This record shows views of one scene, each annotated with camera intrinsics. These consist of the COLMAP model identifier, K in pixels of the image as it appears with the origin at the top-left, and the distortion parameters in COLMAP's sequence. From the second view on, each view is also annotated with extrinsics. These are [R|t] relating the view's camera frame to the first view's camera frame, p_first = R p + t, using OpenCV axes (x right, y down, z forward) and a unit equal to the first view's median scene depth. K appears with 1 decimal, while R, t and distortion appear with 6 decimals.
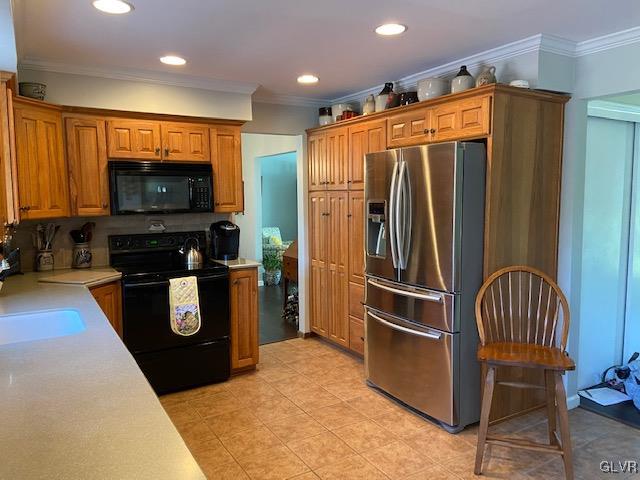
lens RADIAL K [[481.7, 0, 317.7], [0, 481.7, 238.8], [0, 0, 1]] dist [0.101402, -0.118649]
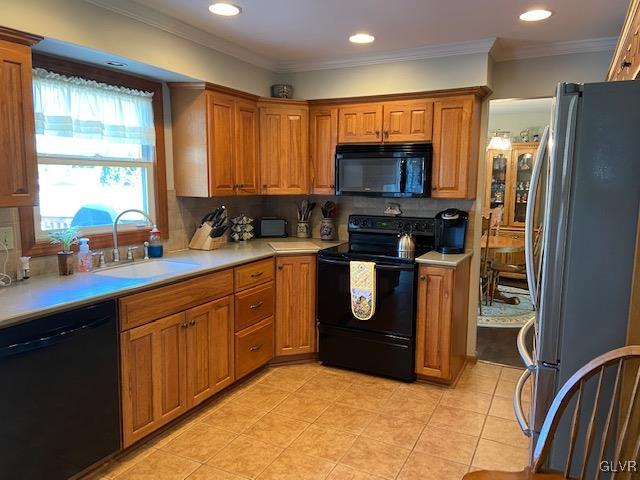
lens RADIAL K [[481.7, 0, 318.8], [0, 481.7, 238.6], [0, 0, 1]] dist [0.101402, -0.118649]
pose [[0.528595, 0.127830, -0.839194, 0.666130], [-0.089920, 0.991466, 0.094386, -0.069994], [0.844098, 0.025568, 0.535579, 0.530146]]
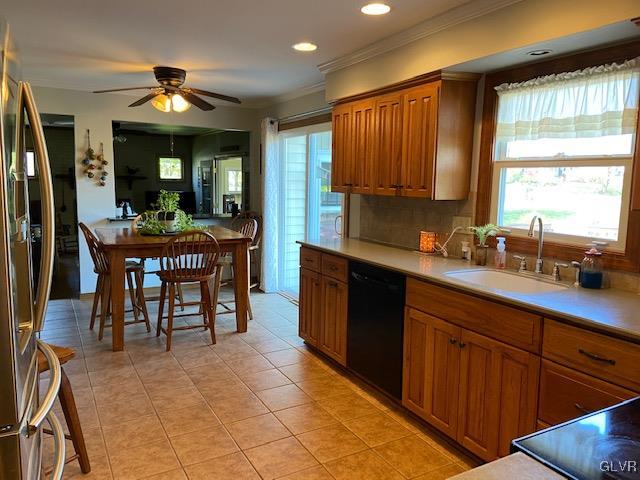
lens RADIAL K [[481.7, 0, 319.6], [0, 481.7, 233.1], [0, 0, 1]] dist [0.101402, -0.118649]
pose [[-0.999421, -0.008971, 0.032813, -0.131122], [-0.002383, 0.980690, 0.195552, -0.148007], [-0.033933, 0.195361, -0.980144, 1.769579]]
